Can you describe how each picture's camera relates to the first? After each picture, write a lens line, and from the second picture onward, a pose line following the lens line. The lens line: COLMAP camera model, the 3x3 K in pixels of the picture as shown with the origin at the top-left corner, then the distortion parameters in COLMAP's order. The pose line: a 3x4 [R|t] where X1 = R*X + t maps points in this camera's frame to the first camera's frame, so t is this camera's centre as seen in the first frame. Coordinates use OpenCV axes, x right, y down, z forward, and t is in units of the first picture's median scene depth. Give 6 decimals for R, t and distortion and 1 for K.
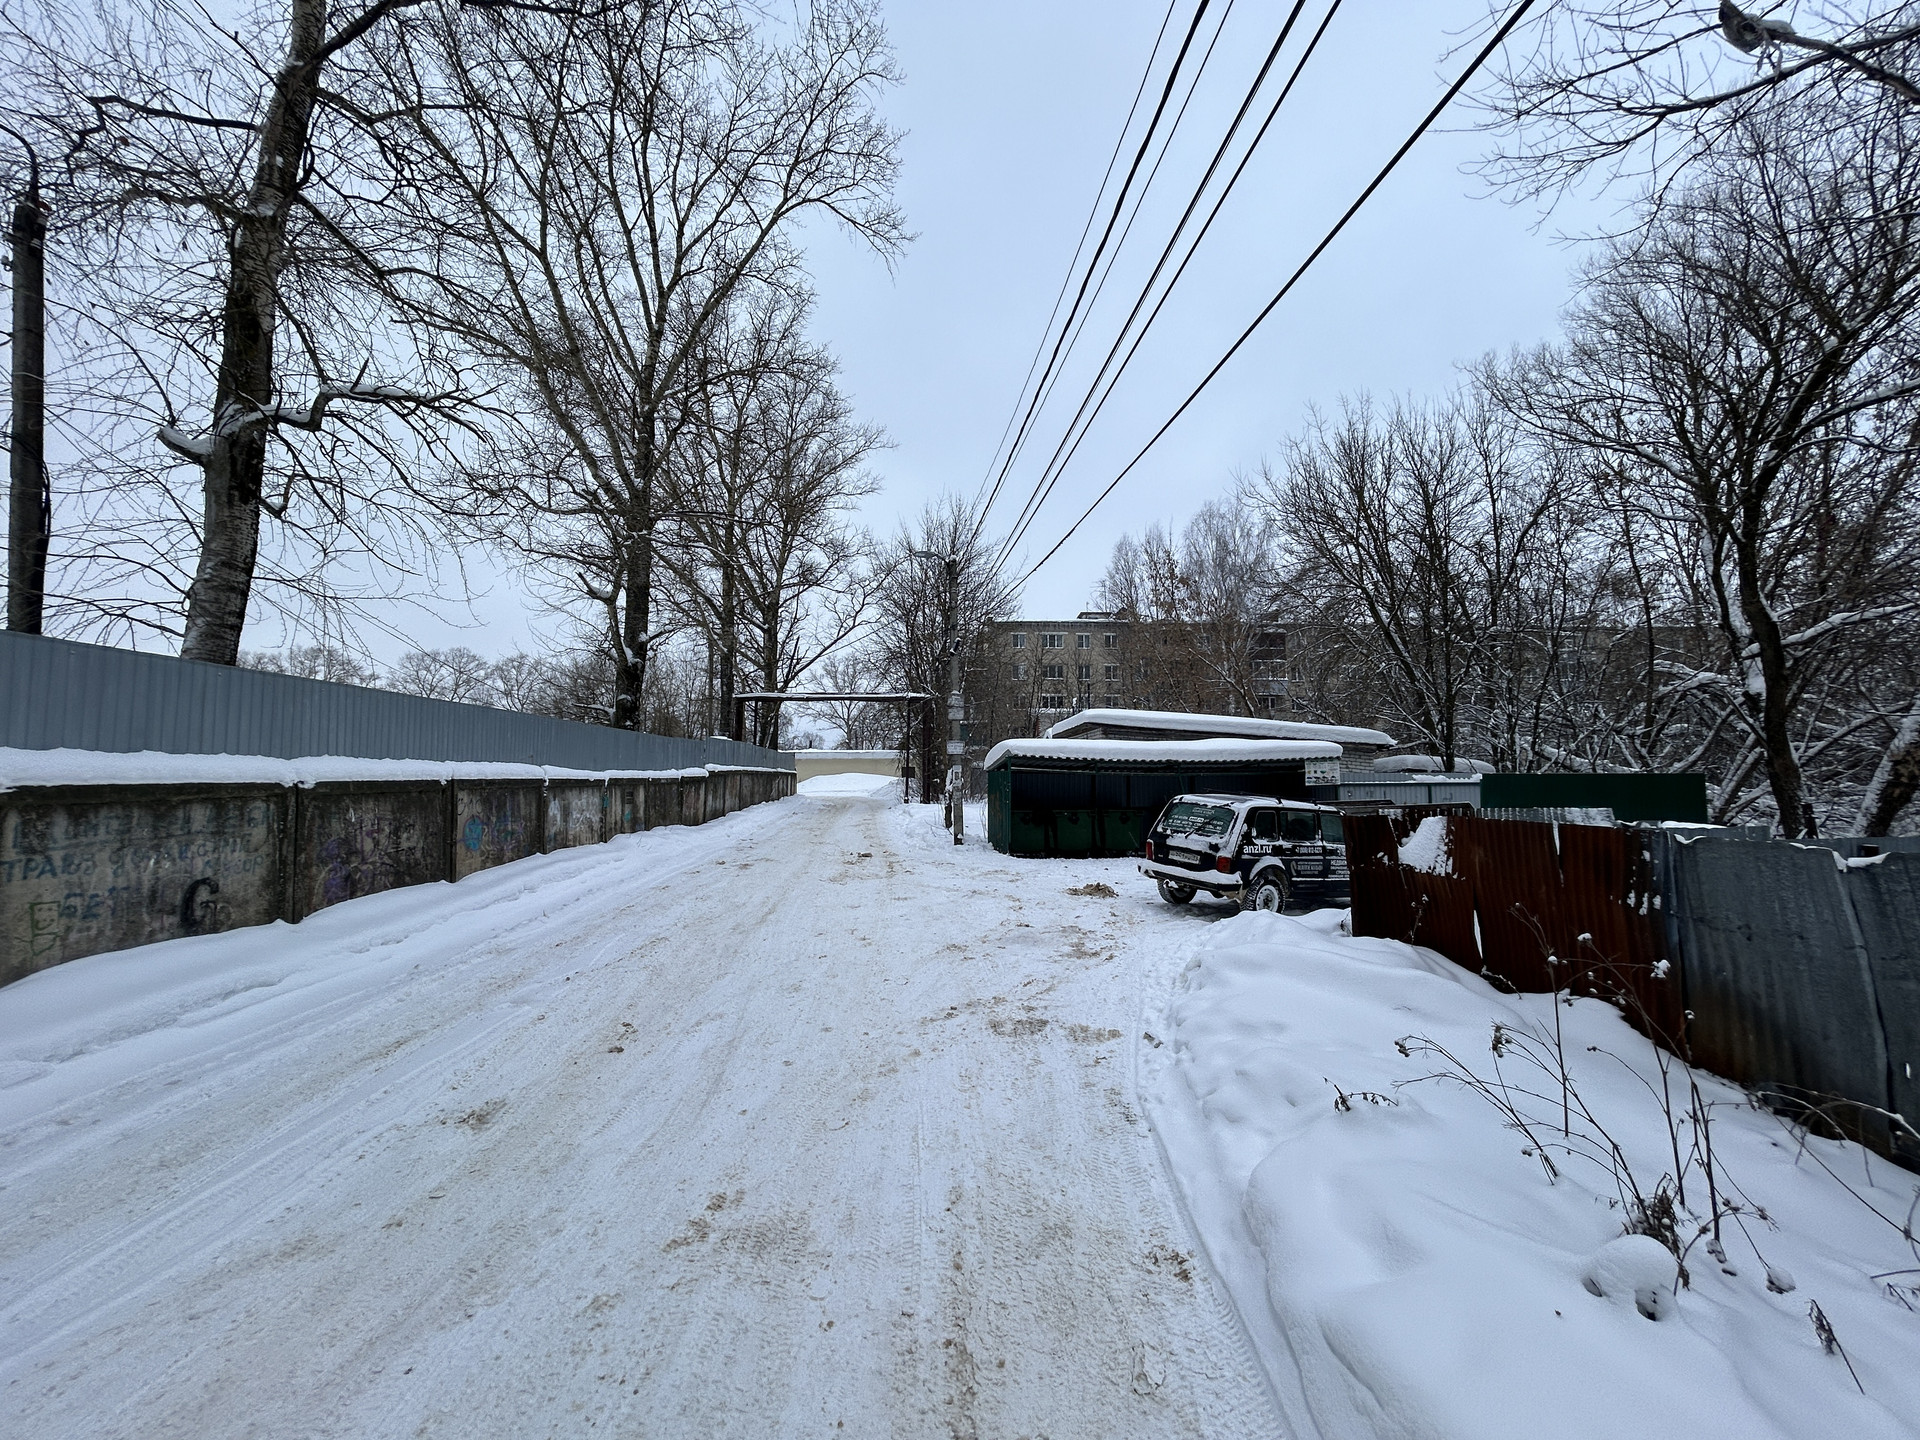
lens RADIAL K [[769.4, 0, 962.2], [0, 769.4, 715.2], [0, 0, 1]] dist [-0.003184, 0.000423]
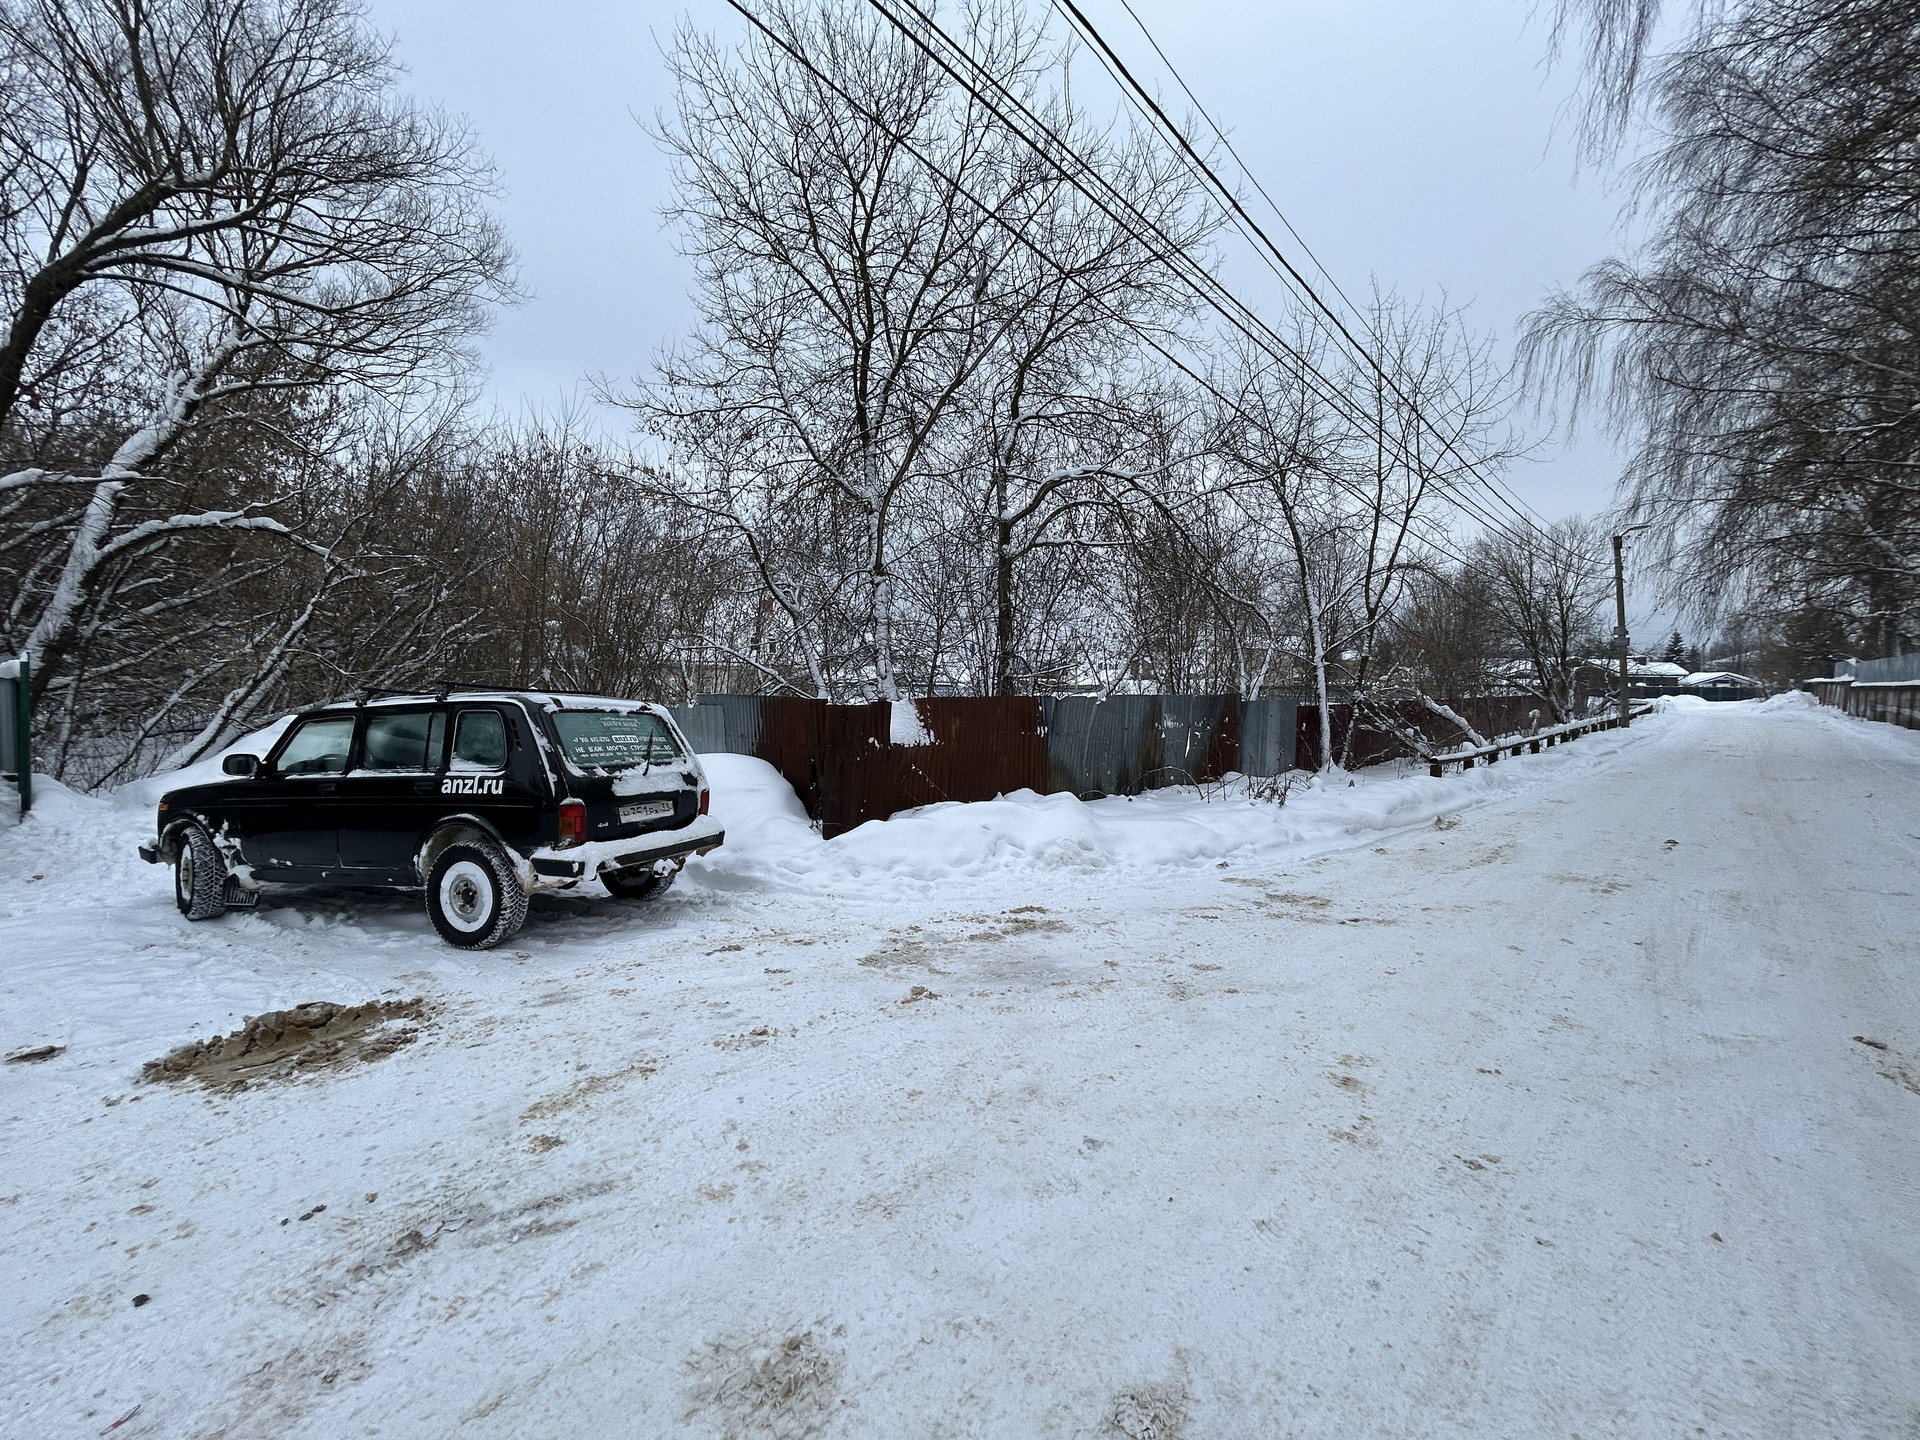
lens RADIAL K [[769.4, 0, 958.7], [0, 769.4, 719.2], [0, 0, 1]] dist [-0.003184, 0.000423]
pose [[-0.648790, -0.047879, 0.759459, -0.334211], [-0.068917, 0.997614, 0.004019, 0.145744], [-0.757840, -0.049733, -0.650542, 1.643112]]
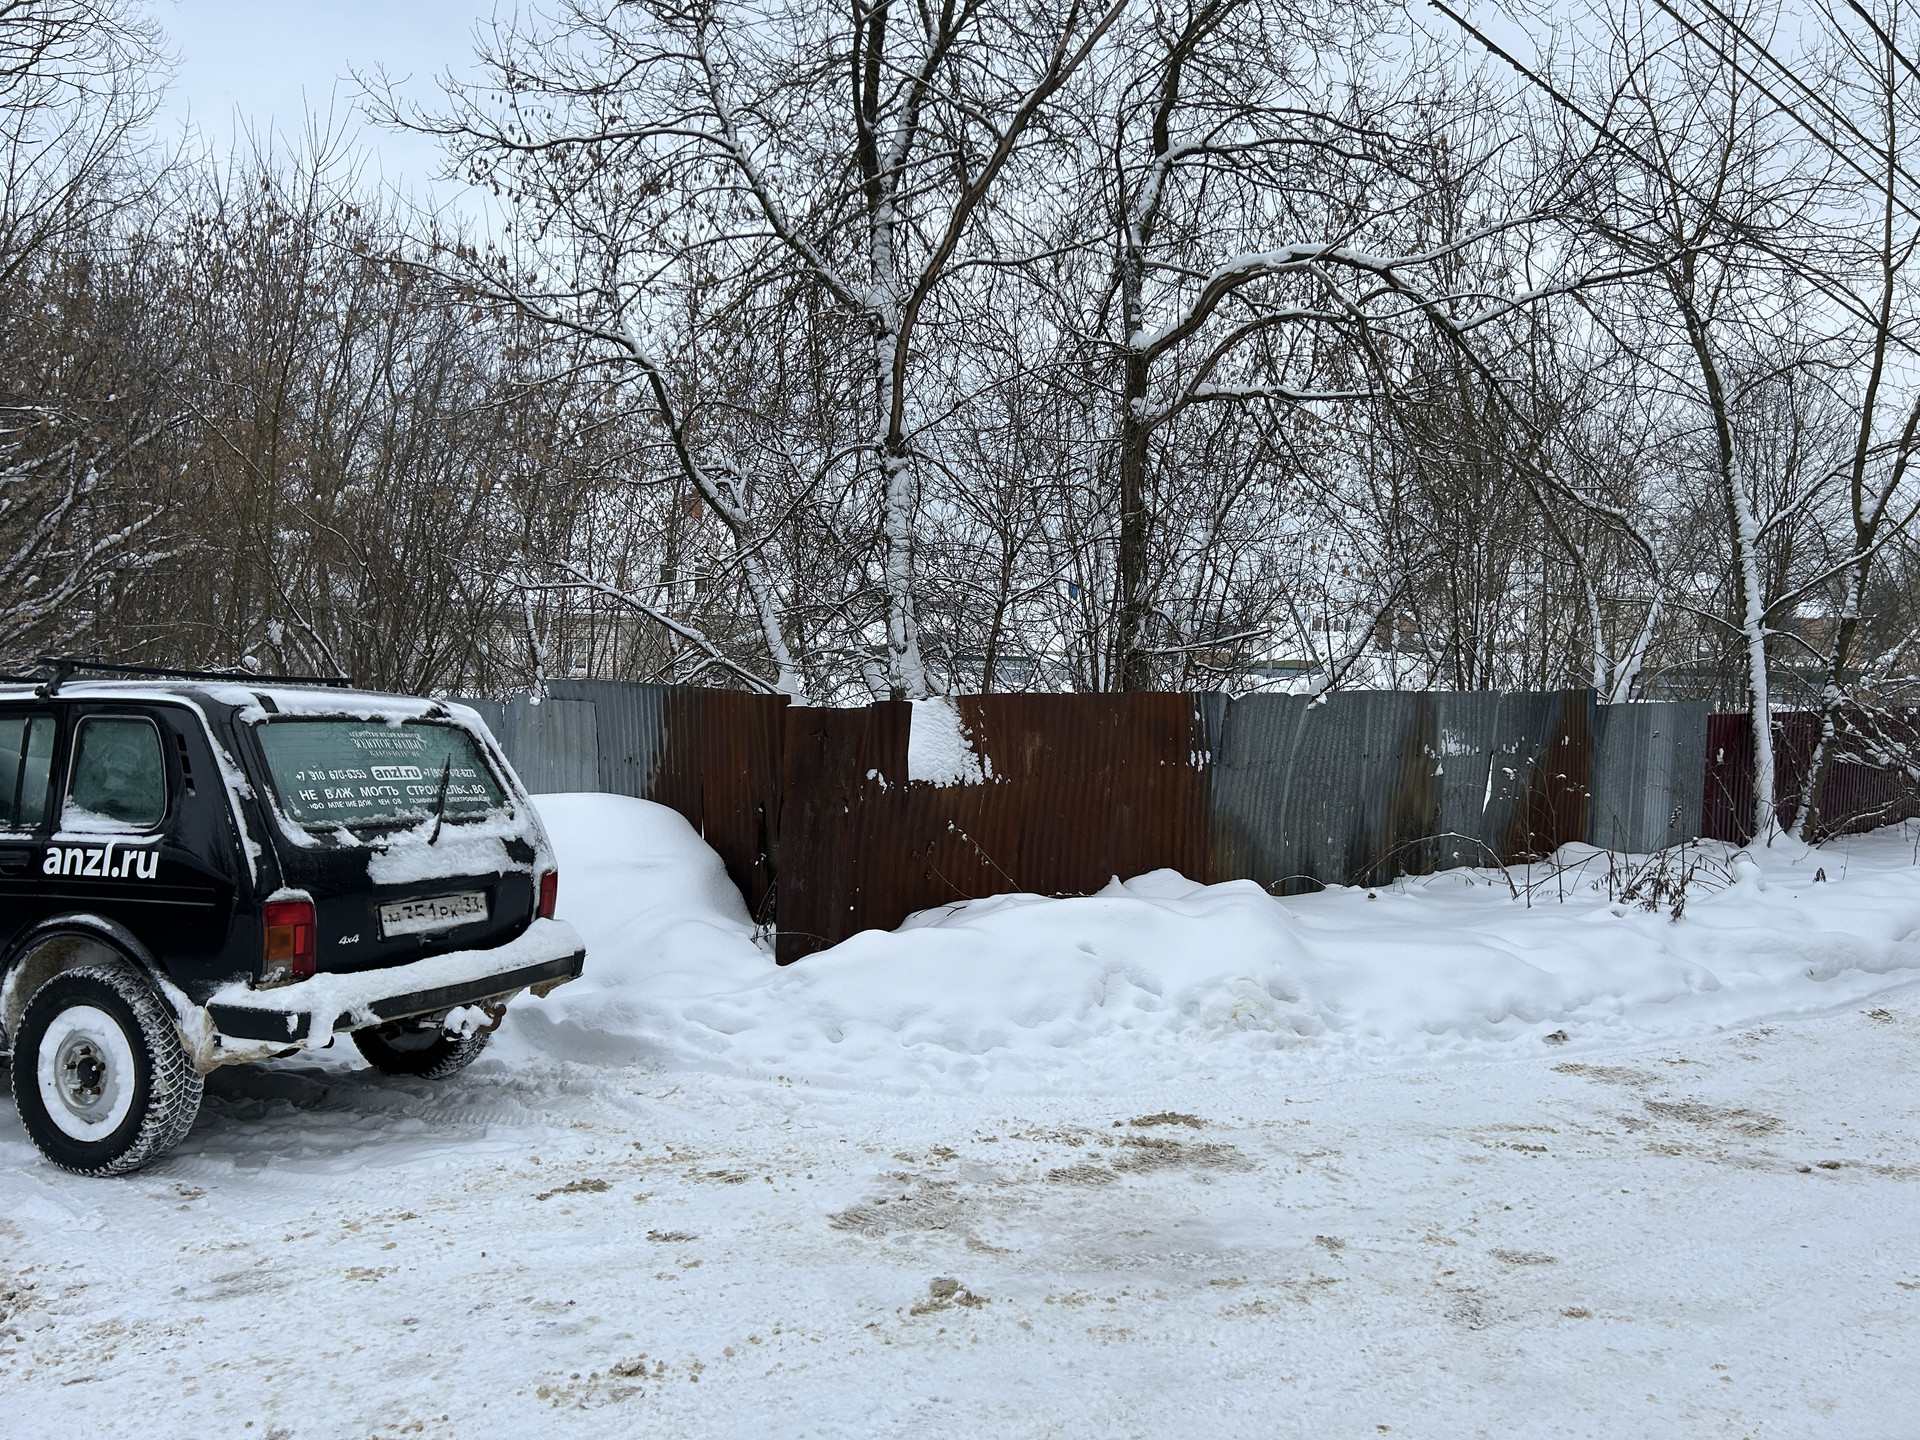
lens RADIAL K [[1441.0, 0, 972.5], [0, 1441.0, 722.4], [0, 0, 1]] dist [0.052239, -0.047639]
pose [[-0.608620, -0.059637, 0.791217, -0.317379], [-0.085010, 0.996333, 0.009707, 0.132642], [-0.788894, -0.061353, -0.611458, 1.623705]]
